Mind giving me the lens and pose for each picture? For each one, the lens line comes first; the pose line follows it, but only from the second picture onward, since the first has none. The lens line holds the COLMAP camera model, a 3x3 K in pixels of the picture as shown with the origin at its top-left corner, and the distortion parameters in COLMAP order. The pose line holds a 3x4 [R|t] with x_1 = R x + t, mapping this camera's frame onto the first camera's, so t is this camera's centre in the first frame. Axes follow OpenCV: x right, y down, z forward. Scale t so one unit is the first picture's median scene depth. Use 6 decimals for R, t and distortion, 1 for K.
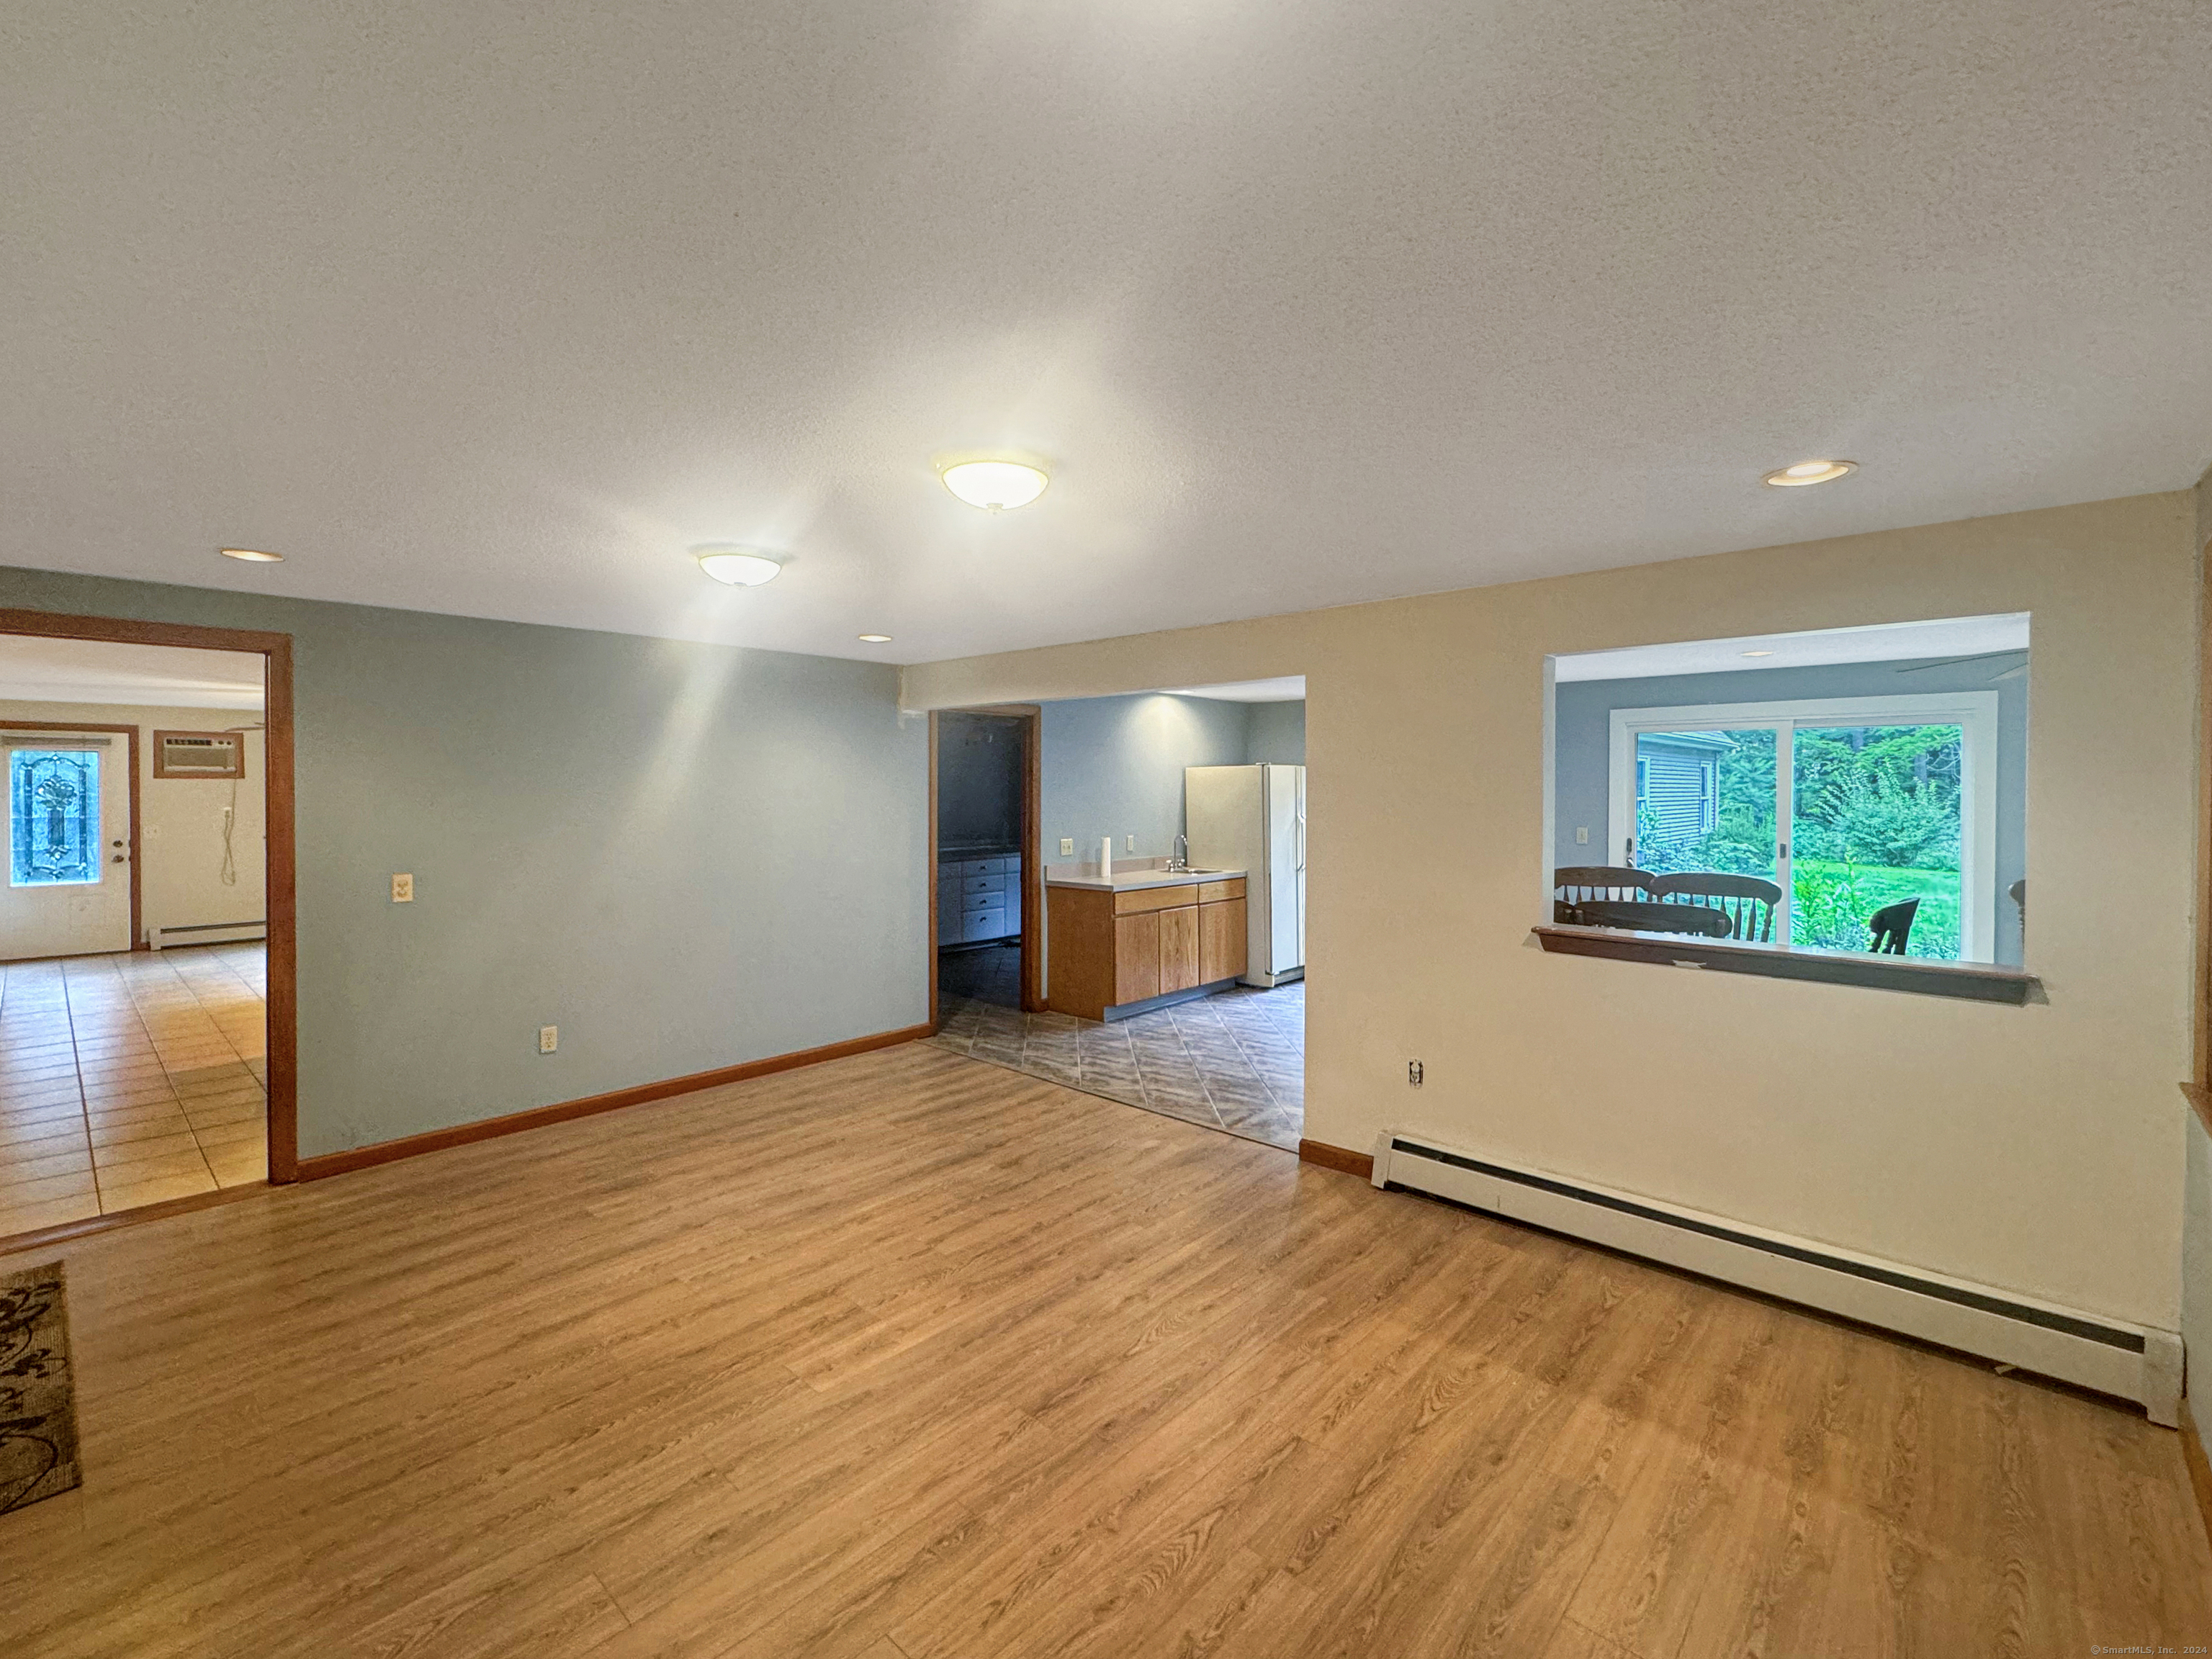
lens RADIAL K [[979.0, 0, 1097.9], [0, 979.0, 792.3], [0, 0, 1]] dist [-0.001209, -0.000037]
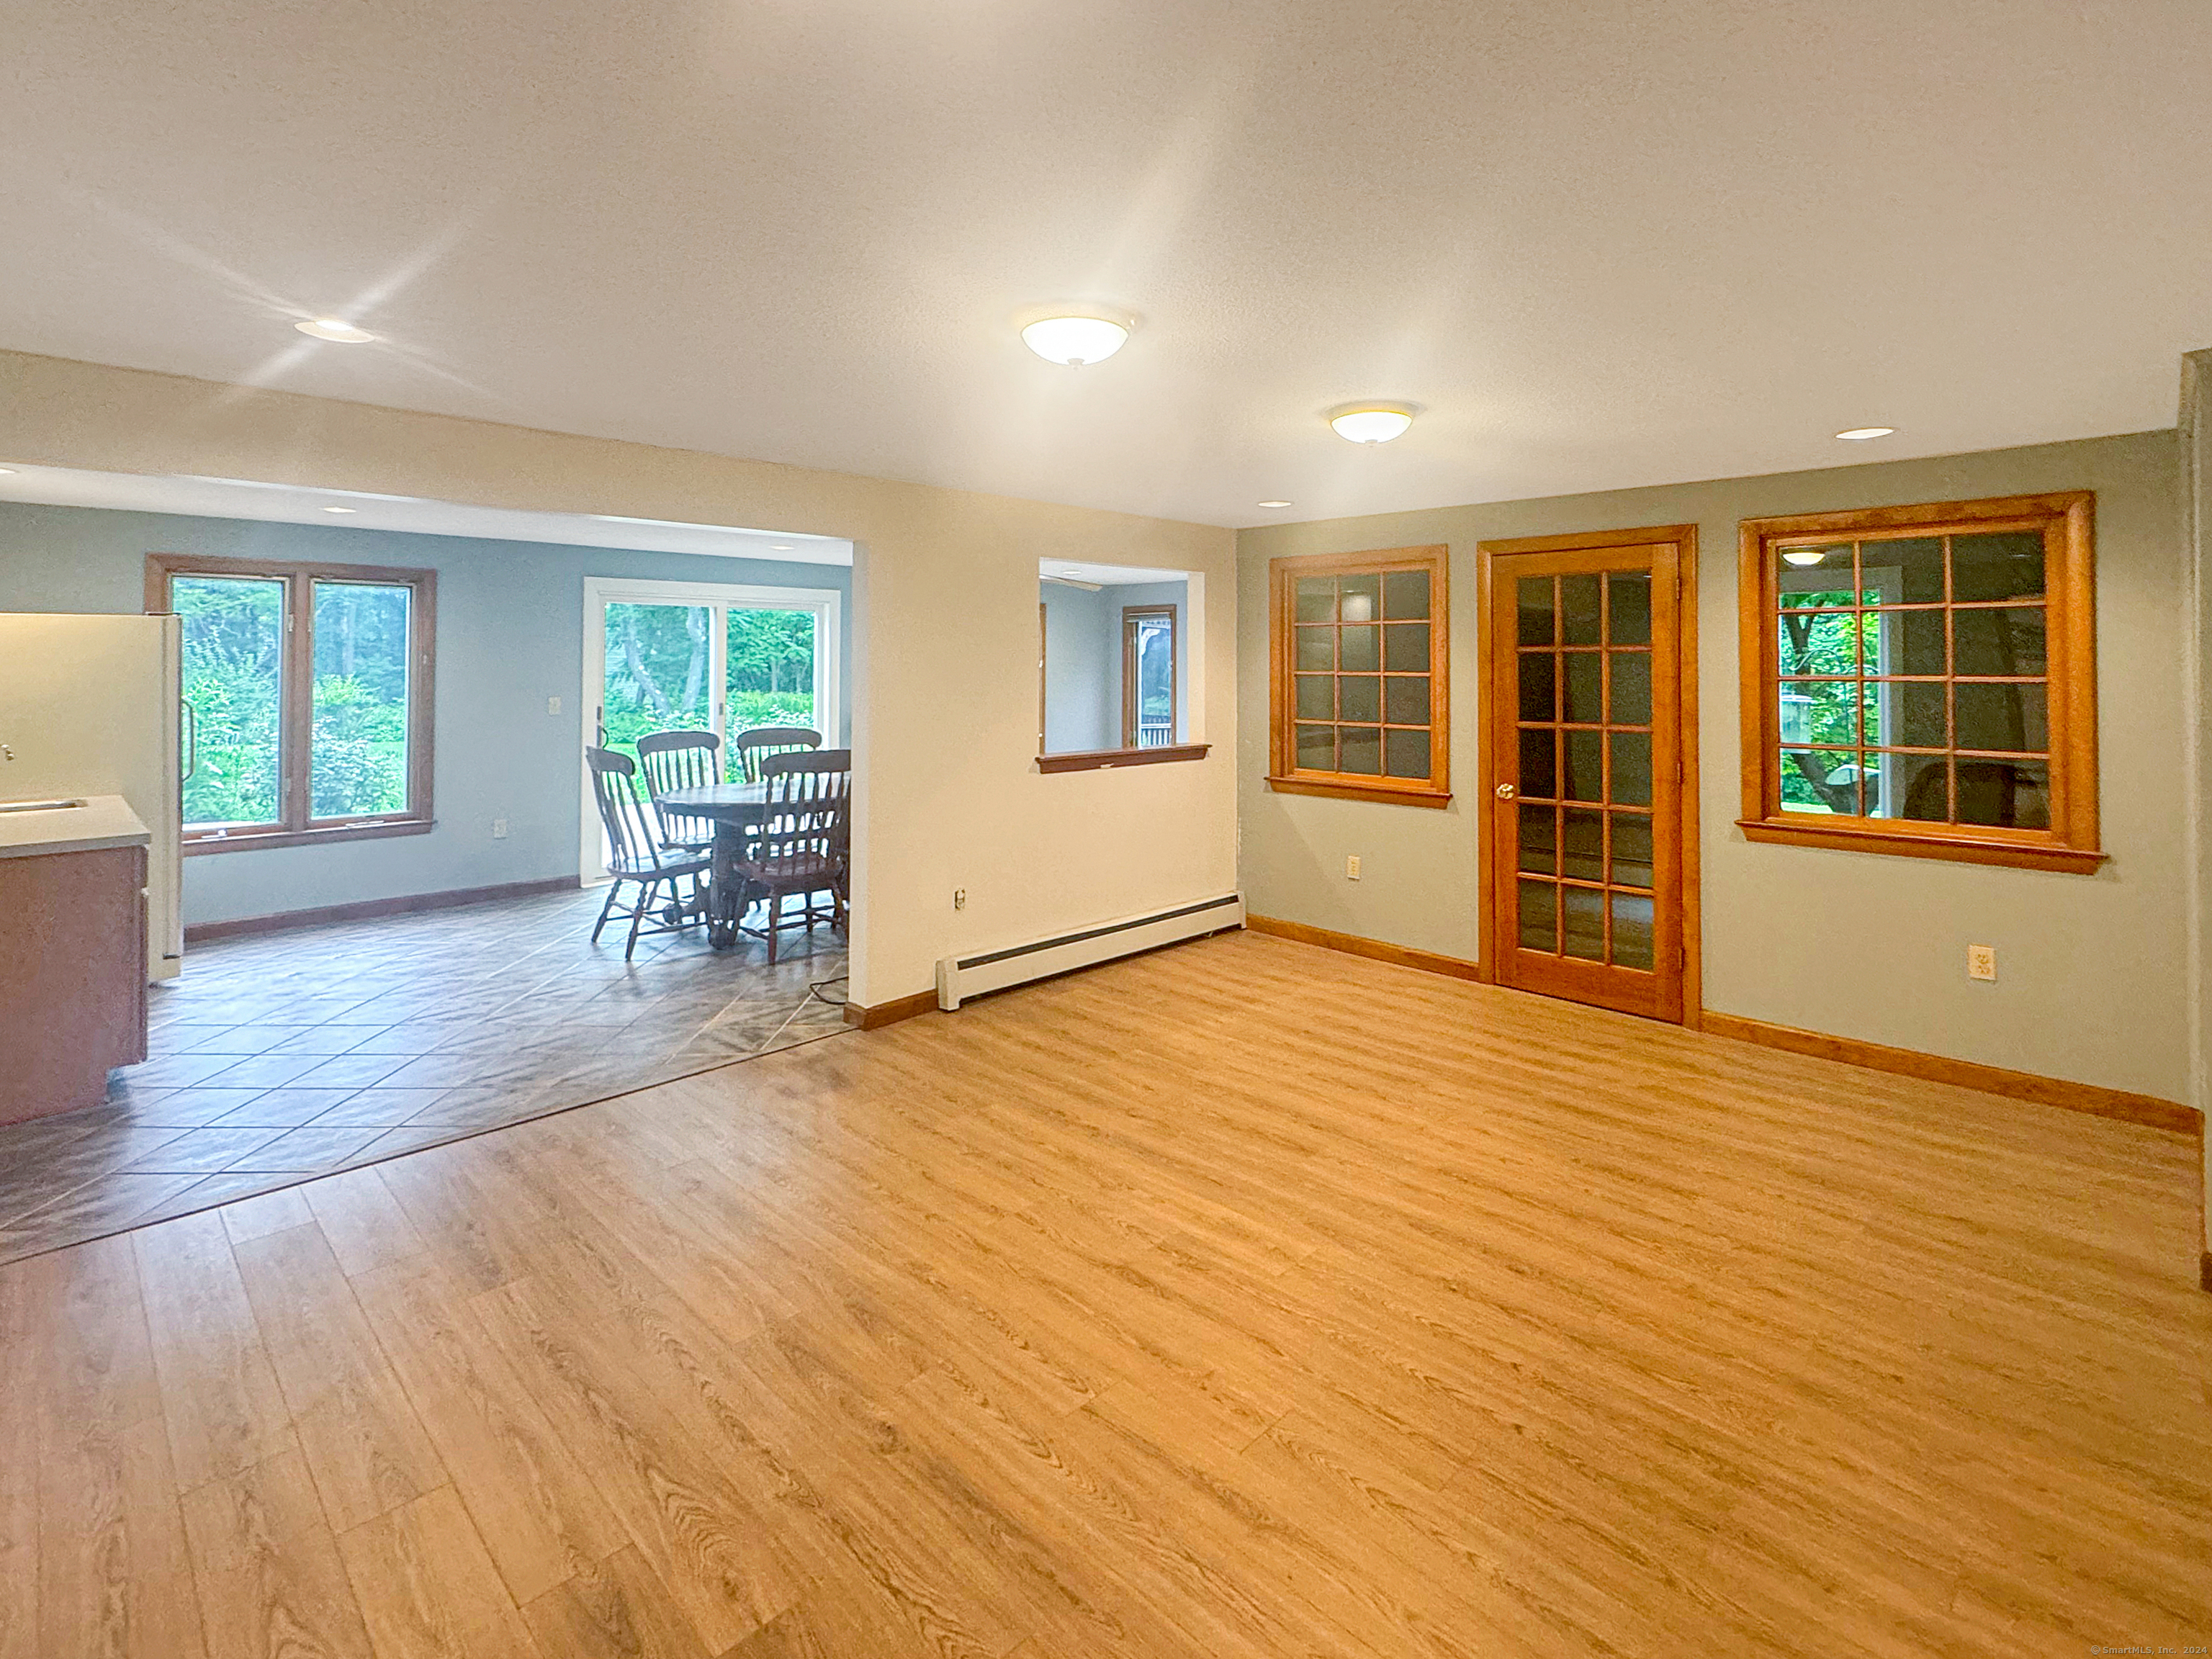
lens RADIAL K [[1066.2, 0, 1097.1], [0, 1066.2, 641.8], [0, 0, 1]] dist [-0.000400, -0.000434]
pose [[0.039434, 0.018257, 0.999055, -0.902107], [0.003436, 0.999825, -0.018407, 0.004974], [-0.999216, 0.004159, 0.039364, 0.759956]]
